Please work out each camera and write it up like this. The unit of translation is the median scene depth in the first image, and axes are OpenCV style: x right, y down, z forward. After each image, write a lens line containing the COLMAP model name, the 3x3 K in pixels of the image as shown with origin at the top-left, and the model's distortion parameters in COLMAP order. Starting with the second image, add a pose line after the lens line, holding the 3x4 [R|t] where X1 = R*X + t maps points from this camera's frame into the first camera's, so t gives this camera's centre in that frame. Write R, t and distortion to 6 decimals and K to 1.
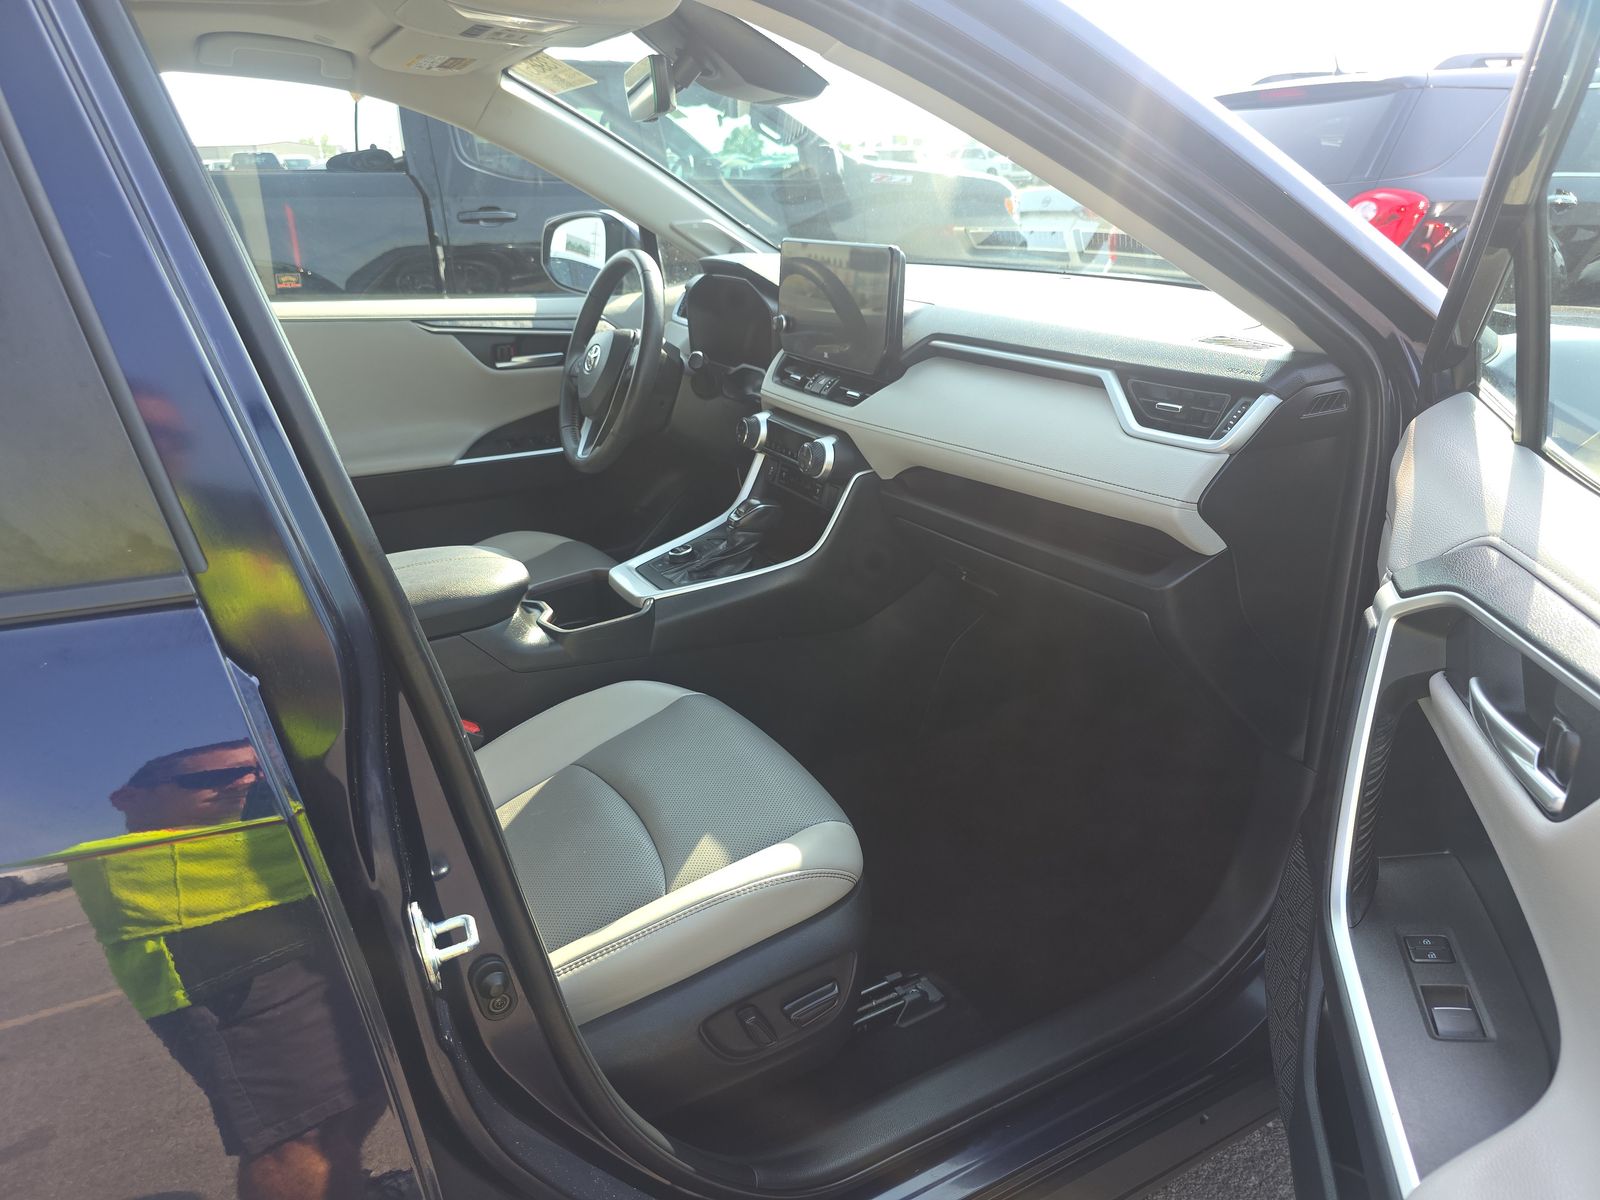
lens RADIAL K [[1074.1, 0, 803.6], [0, 1074.1, 608.6], [0, 0, 1]] dist [0.011258, -0.025559]
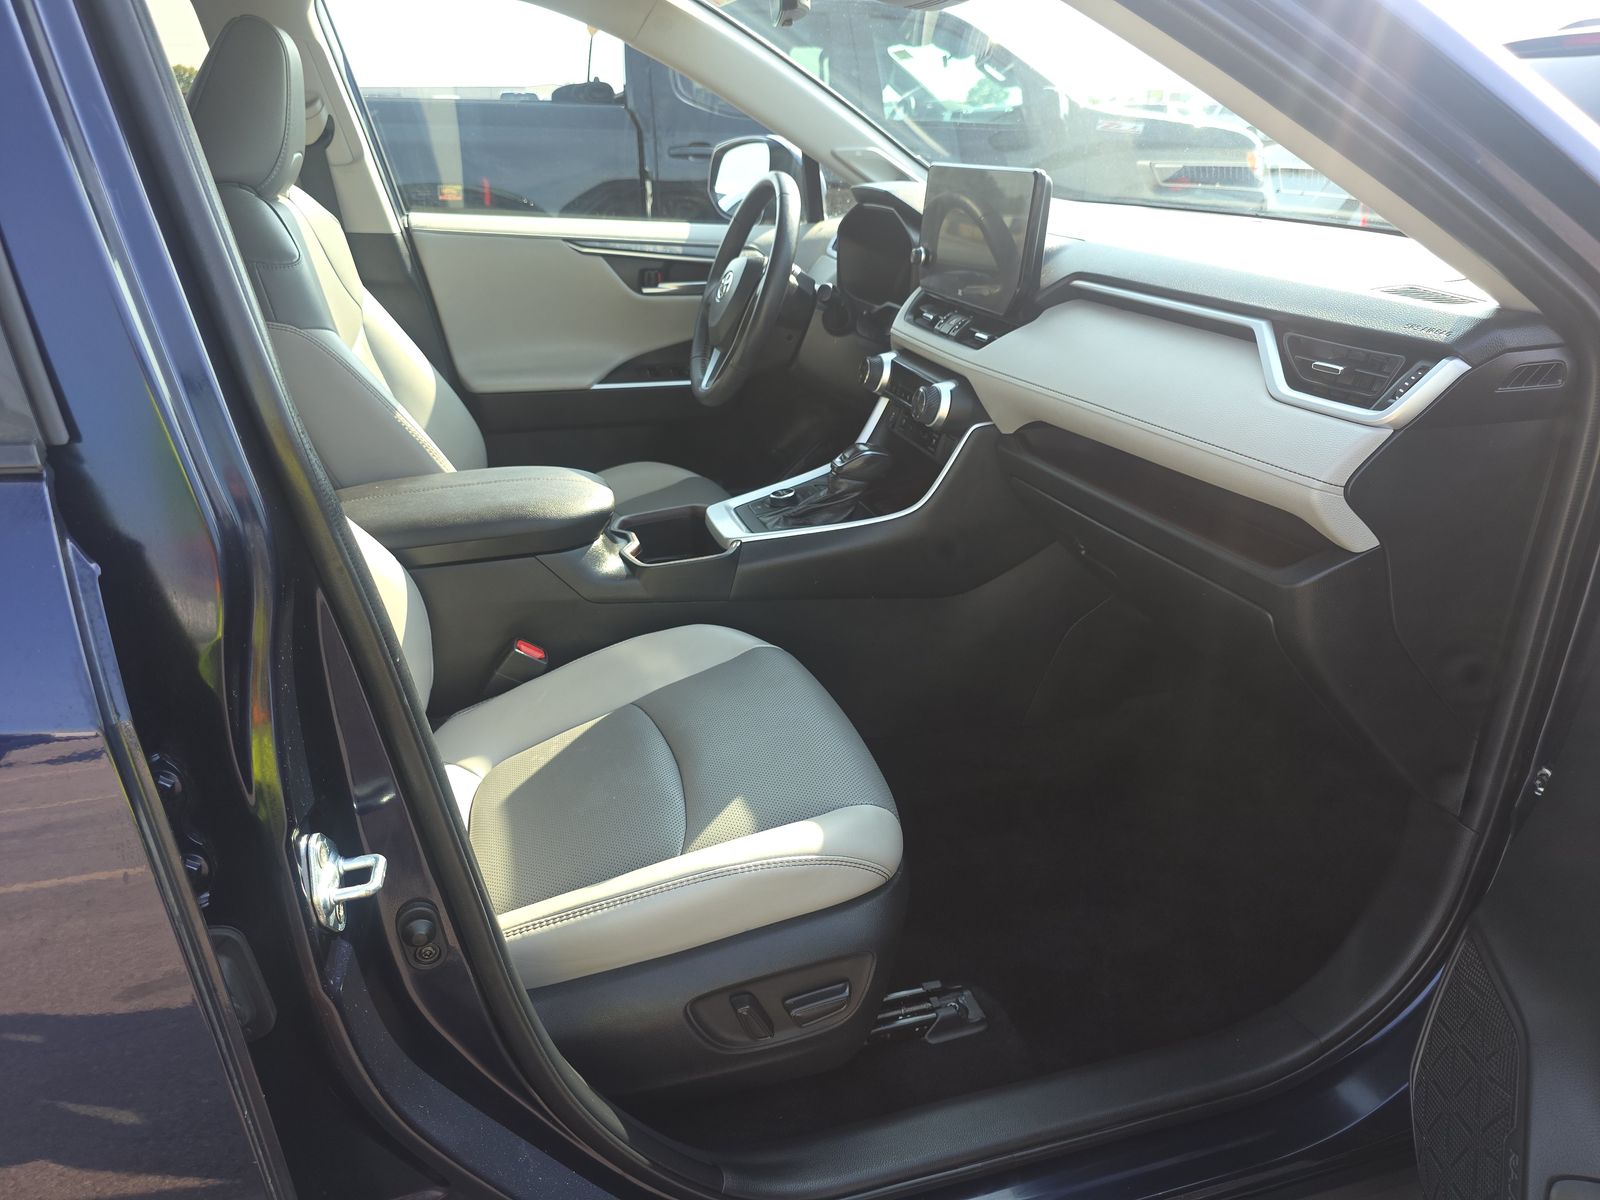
lens RADIAL K [[1074.1, 0, 788.2], [0, 1074.1, 592.6], [0, 0, 1]] dist [0.011258, -0.025559]
pose [[0.975802, 0.109857, -0.189058, 0.086828], [-0.104922, 0.993831, 0.035948, -0.002446], [0.191841, -0.015241, 0.981308, 0.087807]]
